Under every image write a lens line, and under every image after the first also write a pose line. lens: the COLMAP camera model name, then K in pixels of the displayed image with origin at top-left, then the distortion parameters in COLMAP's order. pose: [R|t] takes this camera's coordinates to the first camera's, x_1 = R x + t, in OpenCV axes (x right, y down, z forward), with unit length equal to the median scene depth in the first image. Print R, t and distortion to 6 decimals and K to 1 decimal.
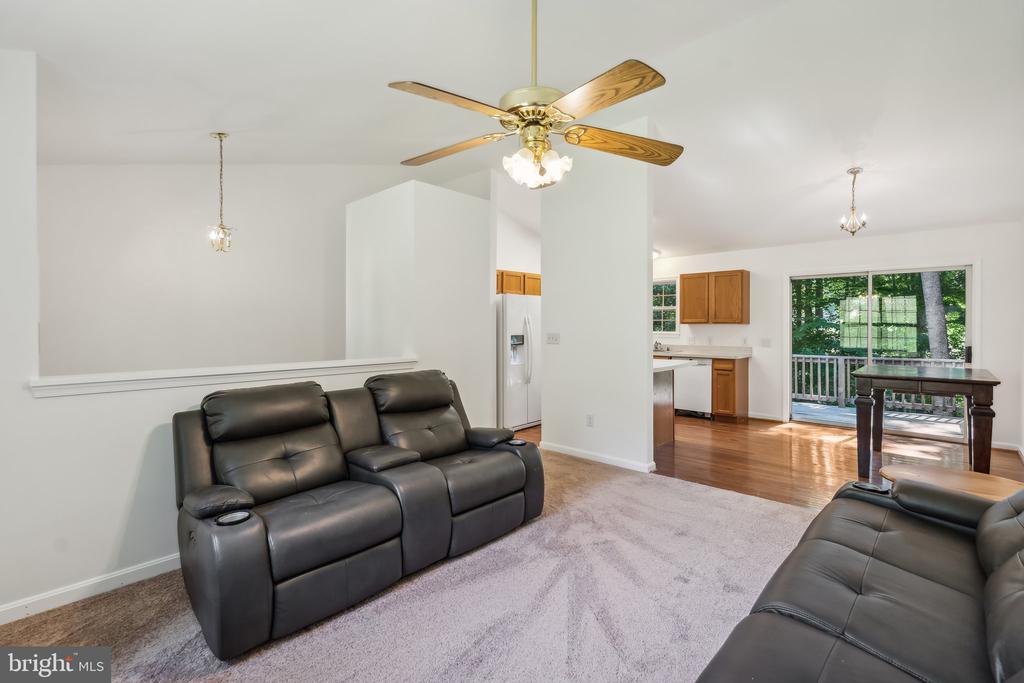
lens RADIAL K [[464.5, 0, 511.0], [0, 464.5, 329.7], [0, 0, 1]] dist [-0.006090, 0.001117]
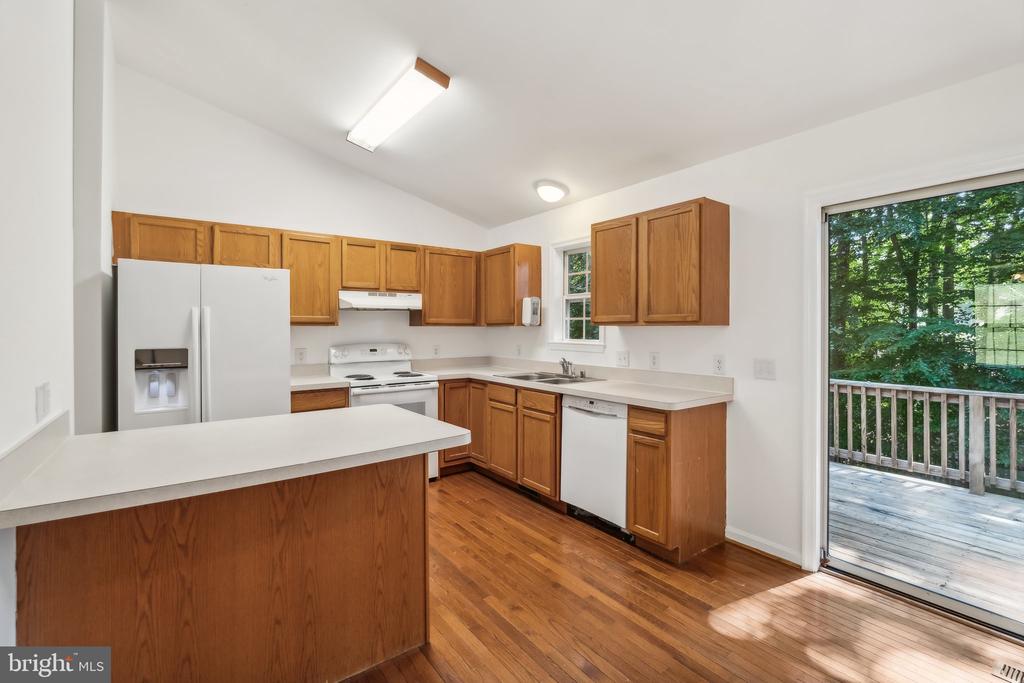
lens RADIAL K [[464.5, 0, 511.1], [0, 464.5, 328.8], [0, 0, 1]] dist [-0.006090, 0.001117]
pose [[0.984348, 0.001678, -0.176229, 0.378781], [-0.003273, 0.999956, -0.008760, -0.004426], [0.176206, 0.009200, 0.984310, 0.517697]]
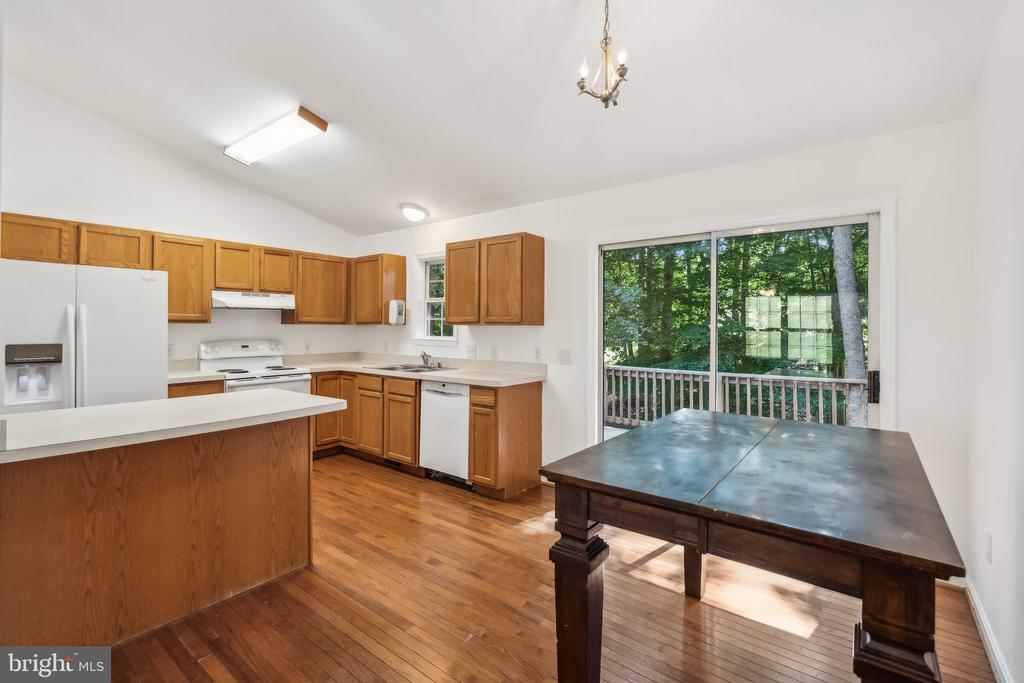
lens RADIAL K [[464.5, 0, 512.9], [0, 464.5, 328.0], [0, 0, 1]] dist [-0.006090, 0.001117]
pose [[0.994902, 0.007188, 0.100587, 0.403330], [-0.006335, 0.999941, -0.008798, -0.003478], [-0.100644, 0.008116, 0.994889, 0.394736]]
